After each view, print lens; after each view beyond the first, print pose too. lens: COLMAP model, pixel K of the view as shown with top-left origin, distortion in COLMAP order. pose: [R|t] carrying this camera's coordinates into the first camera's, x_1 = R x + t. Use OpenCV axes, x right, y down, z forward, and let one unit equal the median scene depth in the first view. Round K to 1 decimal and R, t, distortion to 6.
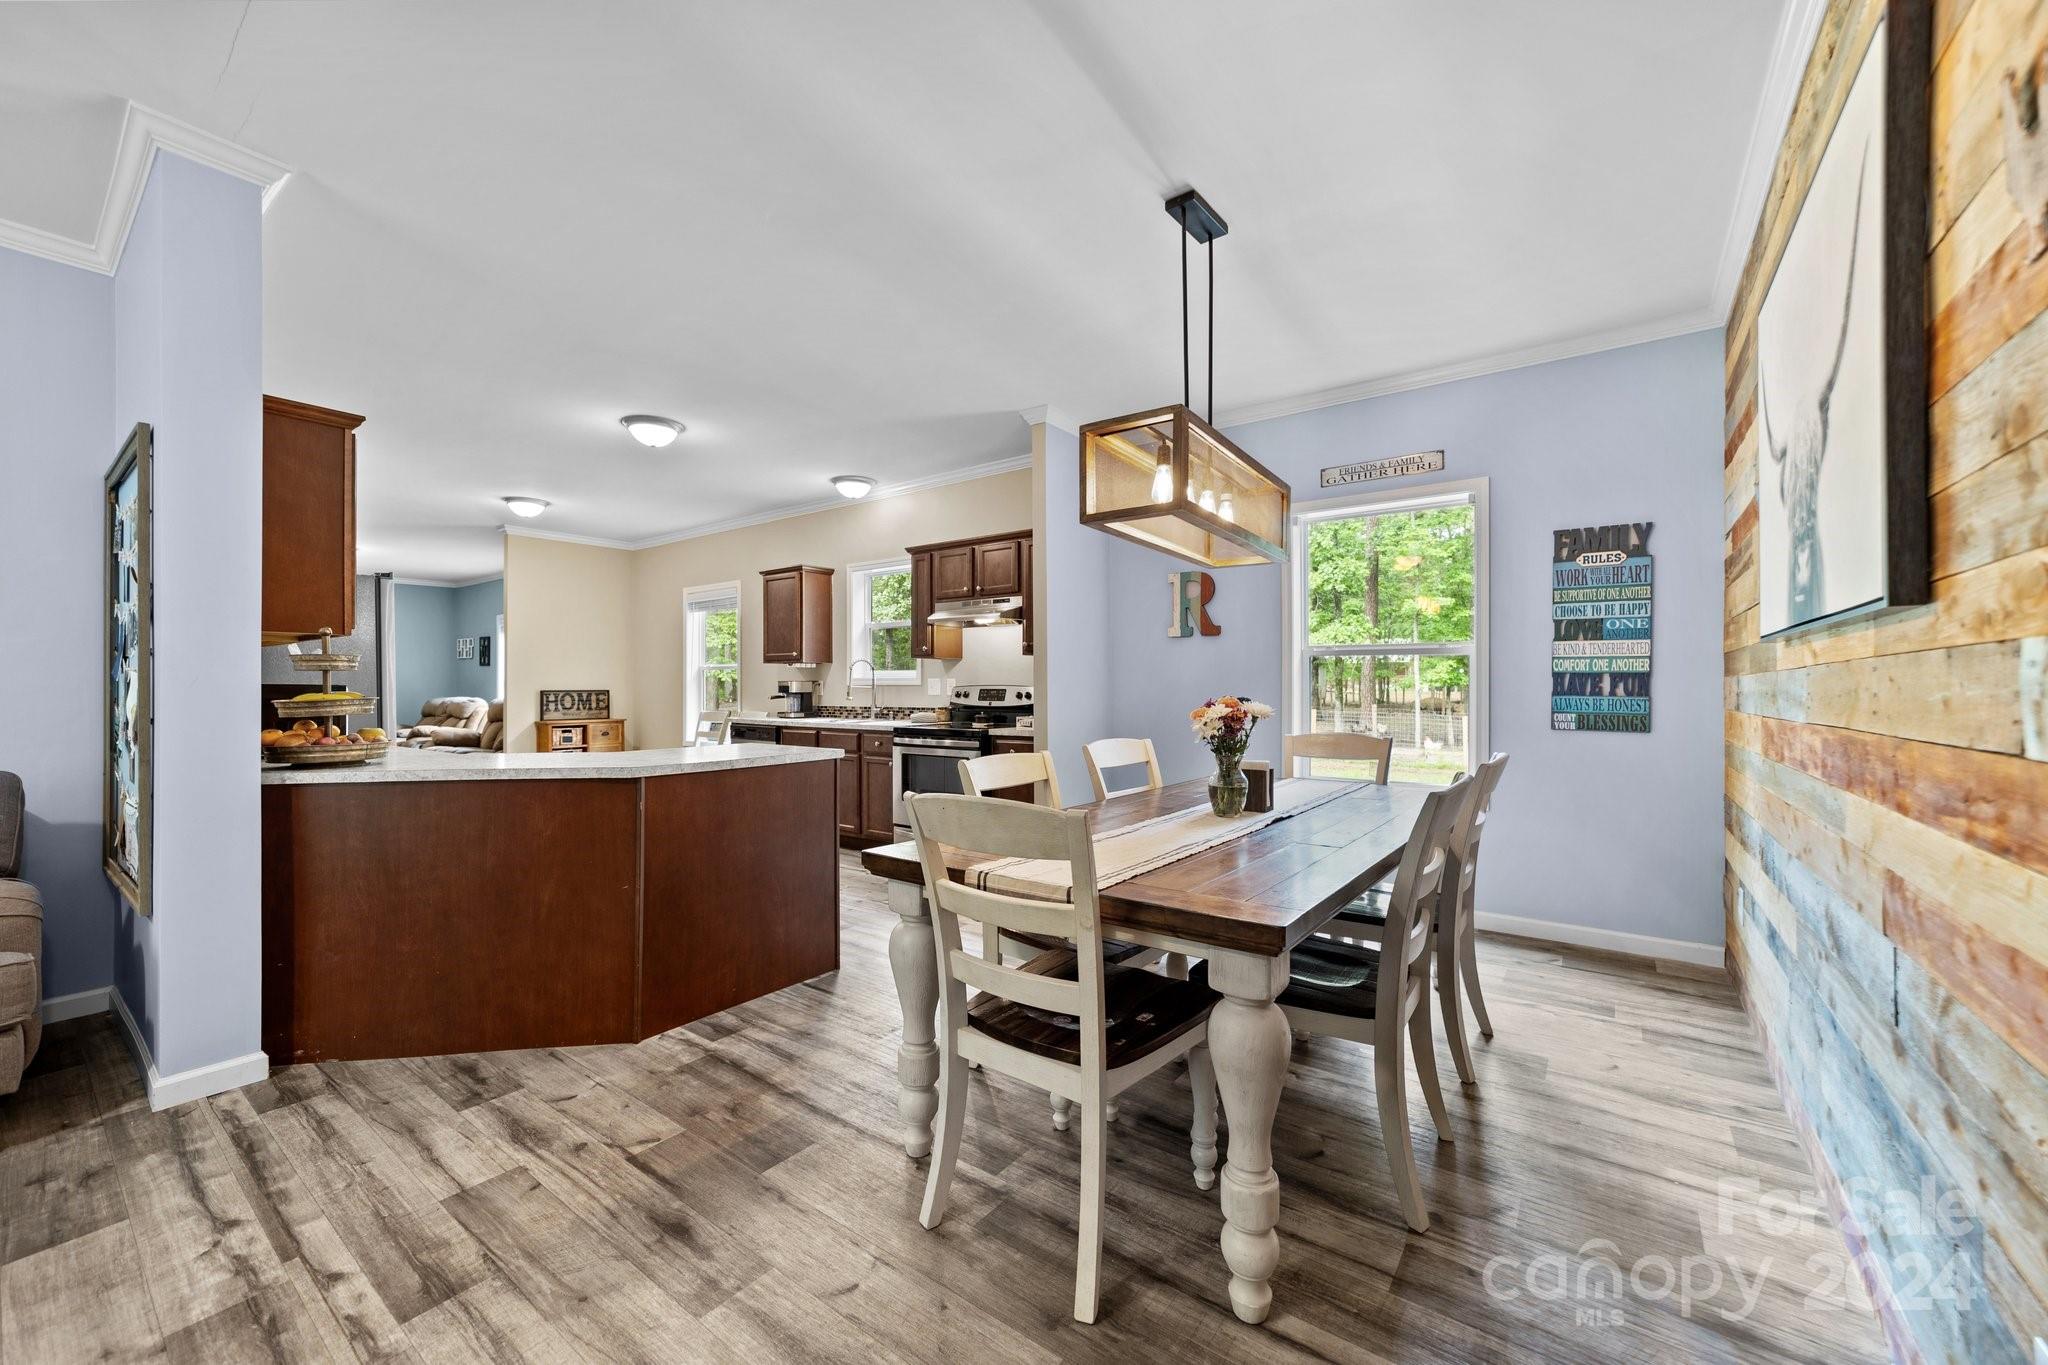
lens RADIAL K [[791.1, 0, 1024.0], [0, 791.1, 691.9], [0, 0, 1]] dist [-0.015320, 0.006880]
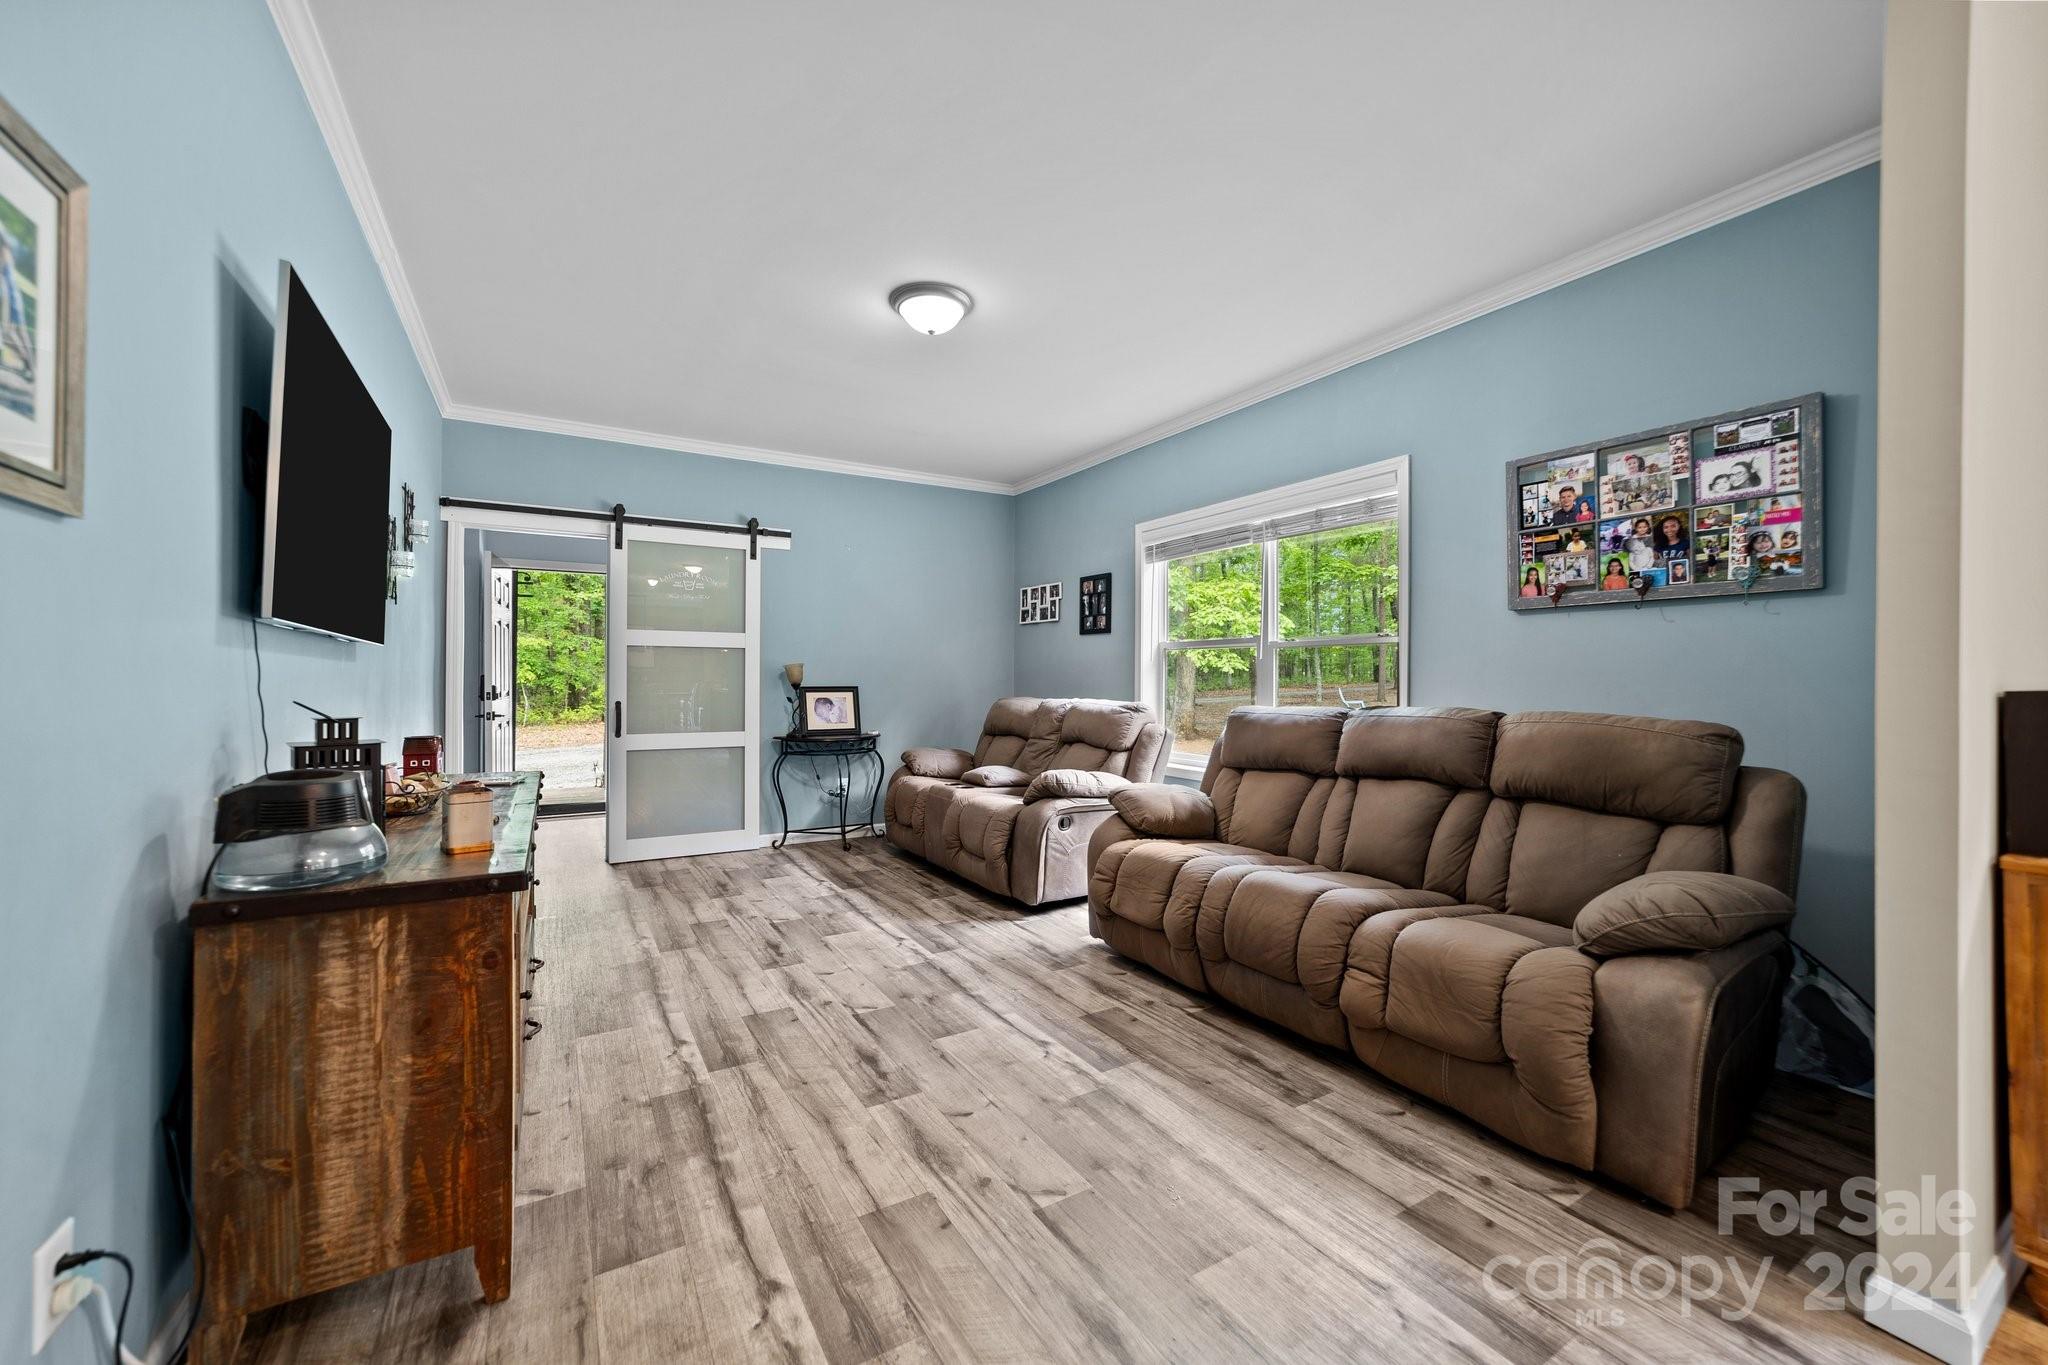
lens RADIAL K [[791.1, 0, 1013.4], [0, 791.1, 701.5], [0, 0, 1]] dist [-0.015320, 0.006880]
pose [[0.923132, 0.009743, -0.384361, -0.979420], [0.001239, 0.999598, 0.028315, -0.009131], [0.384482, -0.026615, 0.922749, 0.973922]]
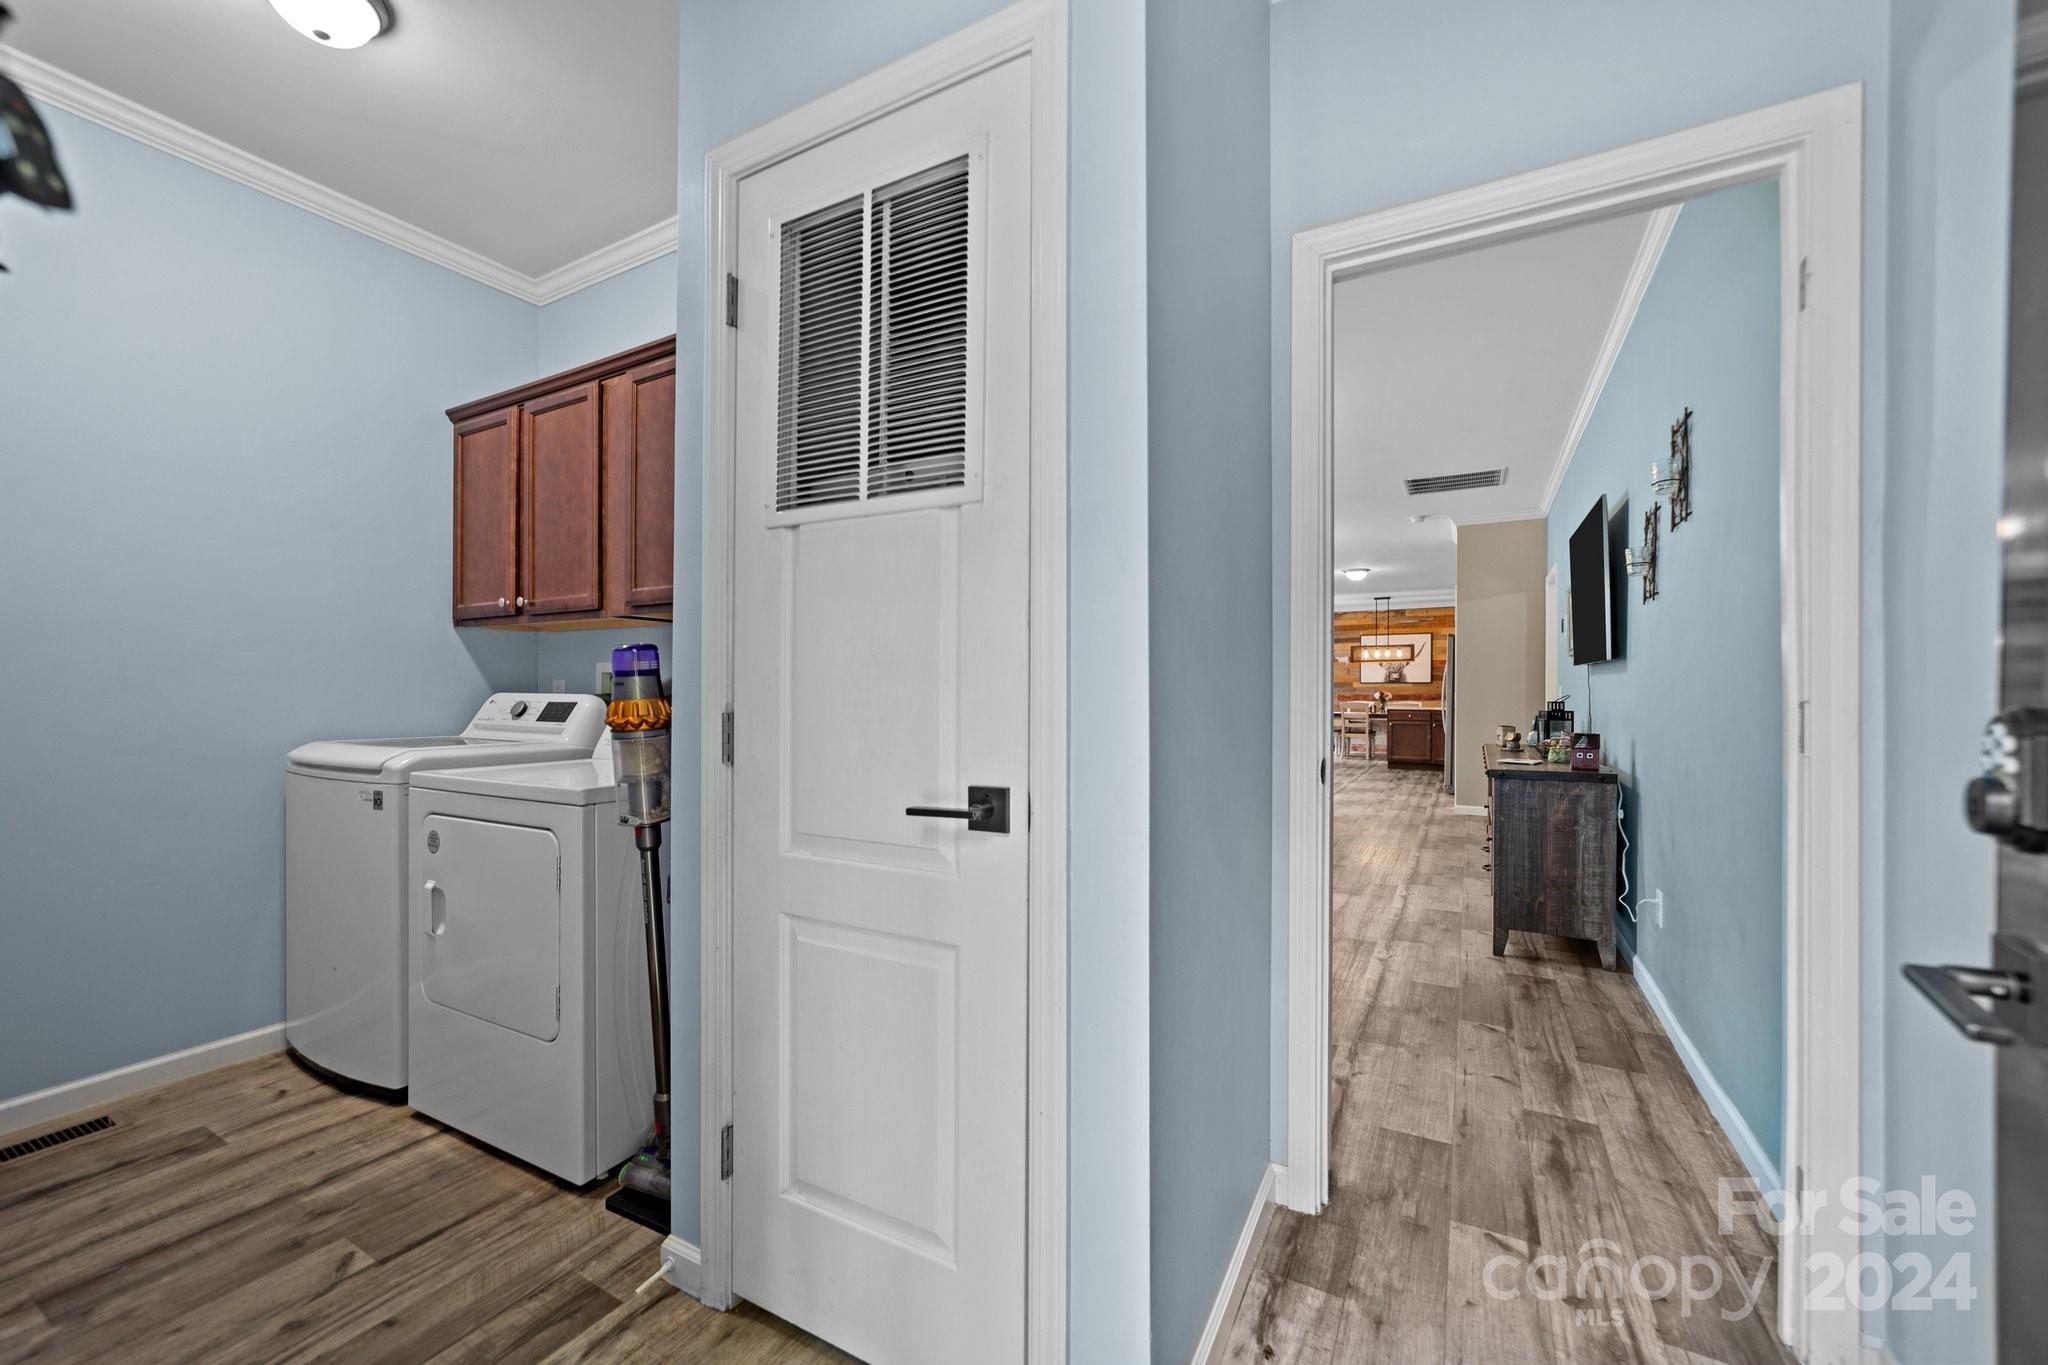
lens RADIAL K [[791.1, 0, 1032.3], [0, 791.1, 692.9], [0, 0, 1]] dist [-0.015320, 0.006880]
pose [[-0.132676, -0.000734, 0.991159, -2.232266], [0.004214, 0.999990, 0.001304, 0.000255], [-0.991150, 0.004350, -0.132672, 1.917087]]
